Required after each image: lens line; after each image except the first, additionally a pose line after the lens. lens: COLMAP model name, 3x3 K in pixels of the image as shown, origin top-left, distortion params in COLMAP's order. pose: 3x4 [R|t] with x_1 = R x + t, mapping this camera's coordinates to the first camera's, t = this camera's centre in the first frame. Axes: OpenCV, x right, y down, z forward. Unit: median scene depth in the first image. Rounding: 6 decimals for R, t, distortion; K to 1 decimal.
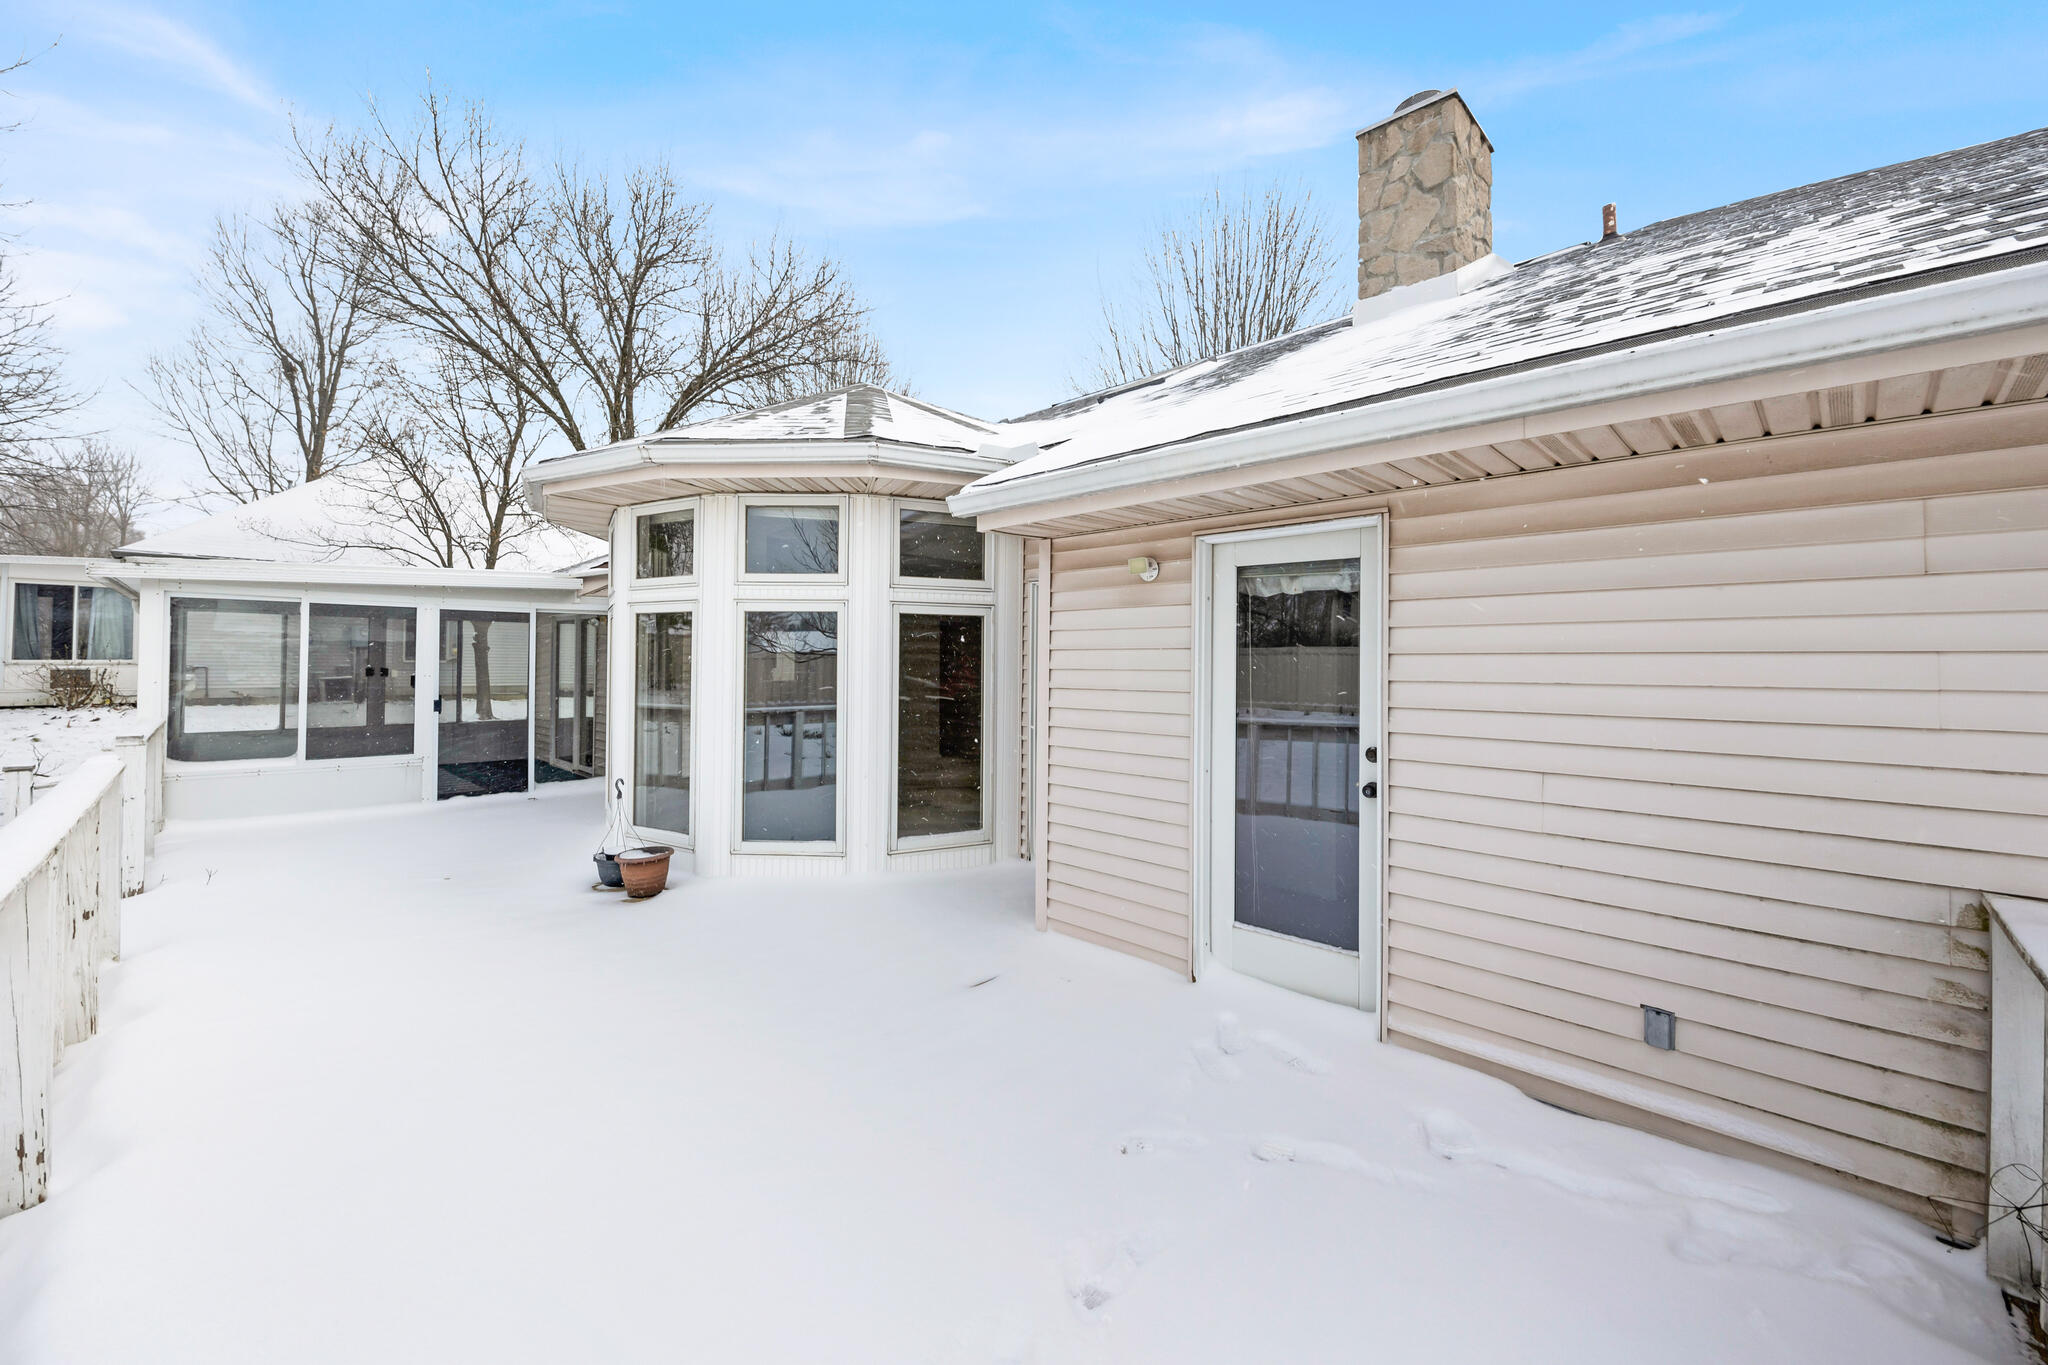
lens RADIAL K [[776.2, 0, 1007.7], [0, 776.2, 649.5], [0, 0, 1]] dist [-0.006151, -0.000026]
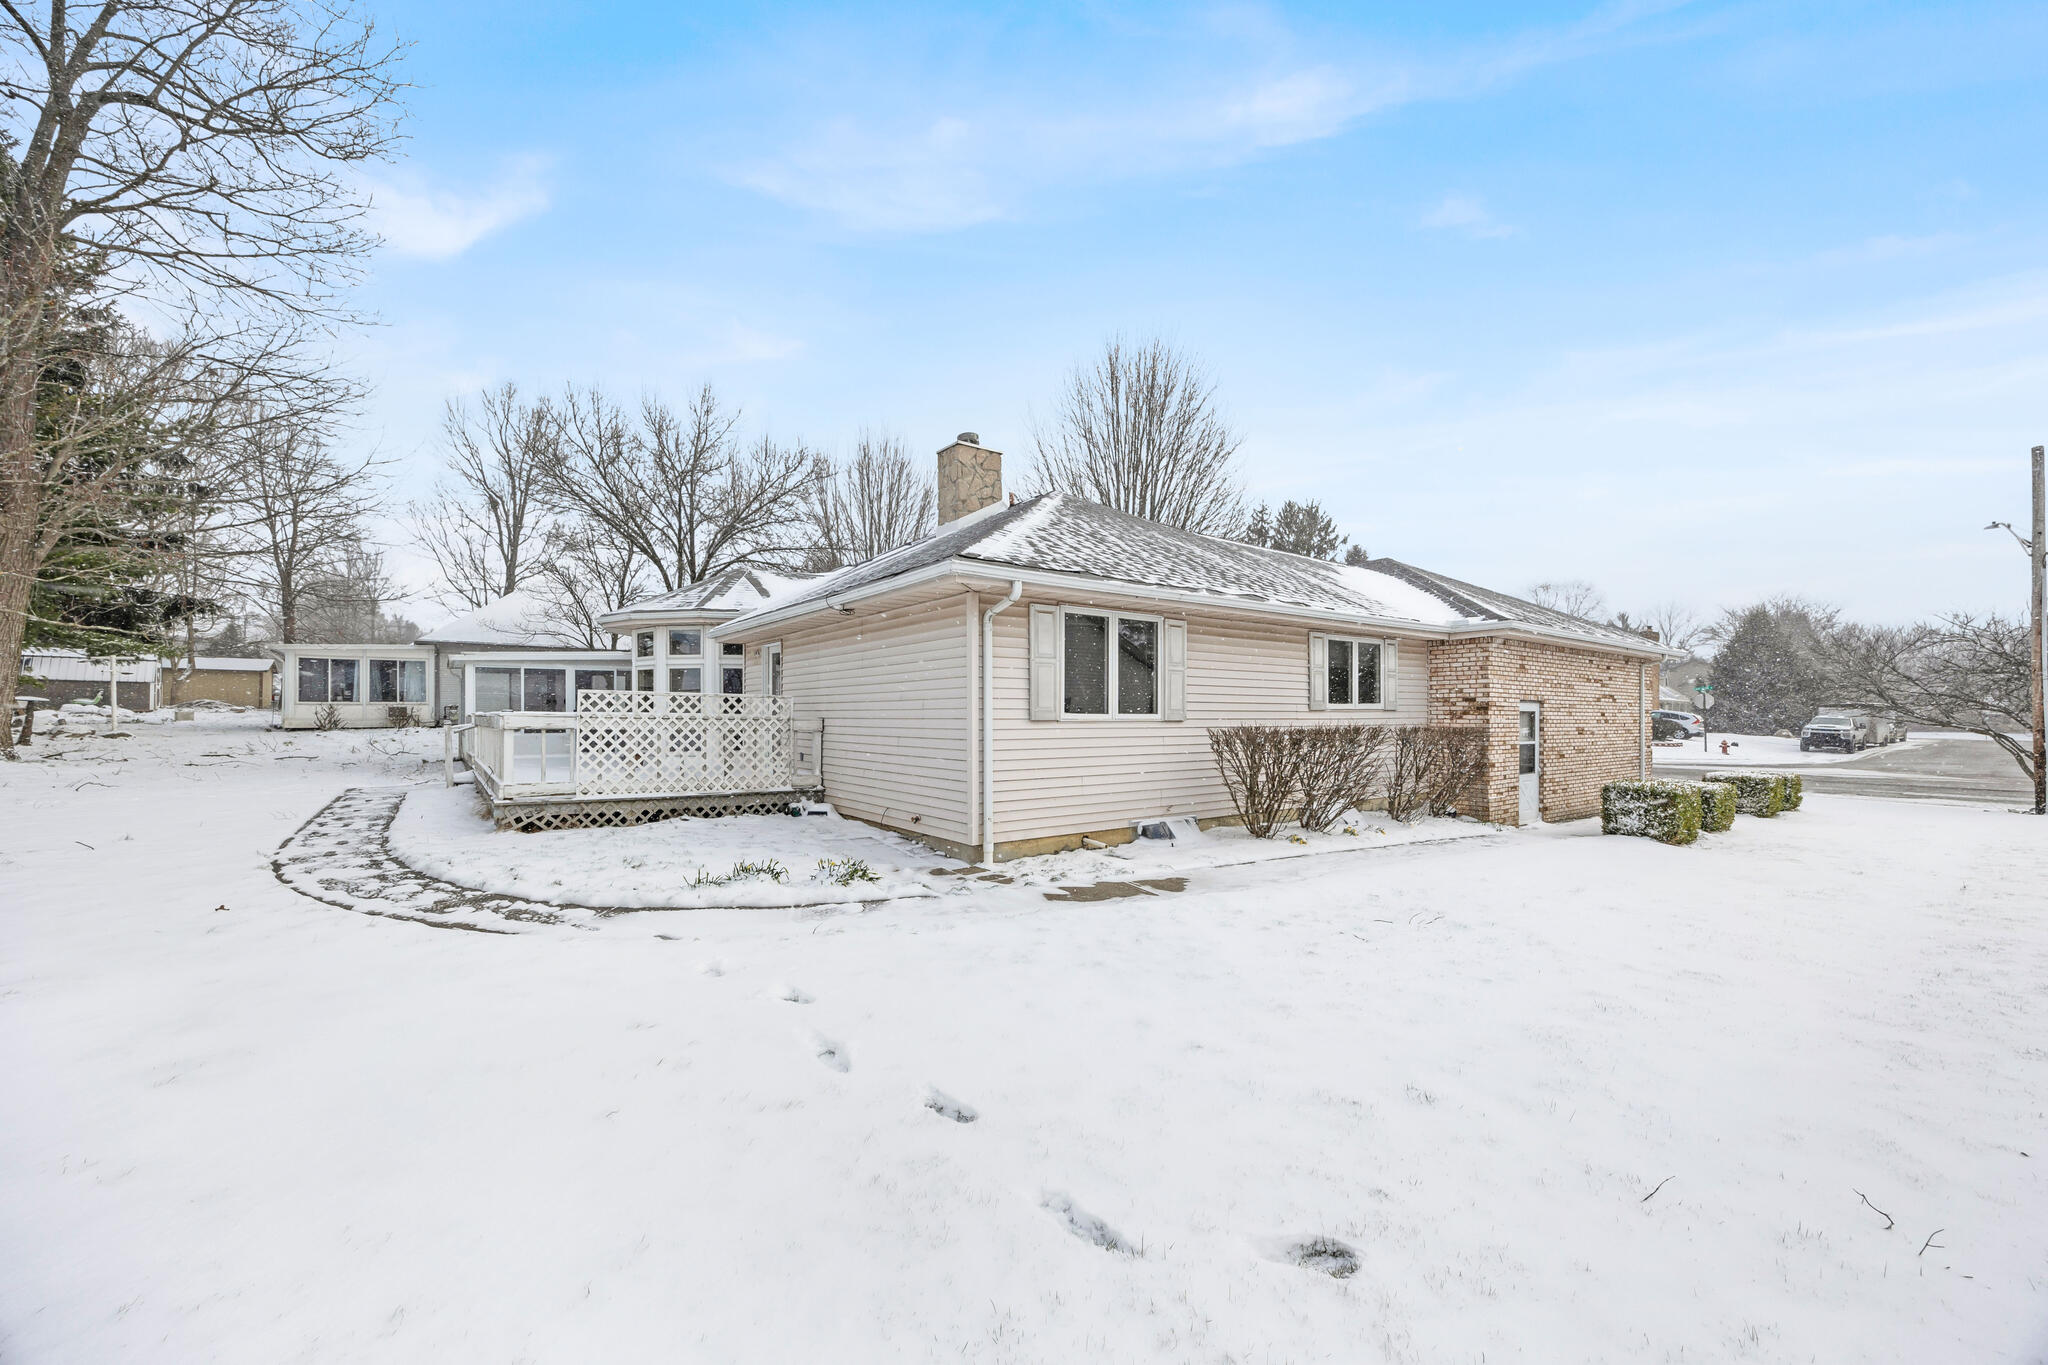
lens RADIAL K [[800.3, 0, 1032.5], [0, 800.3, 716.3], [0, 0, 1]] dist [0.001243, -0.000041]
pose [[0.988830, -0.008142, -0.148828, 0.472872], [0.010570, 0.999824, 0.015530, 0.030681], [0.148675, -0.016929, 0.988741, -0.564670]]
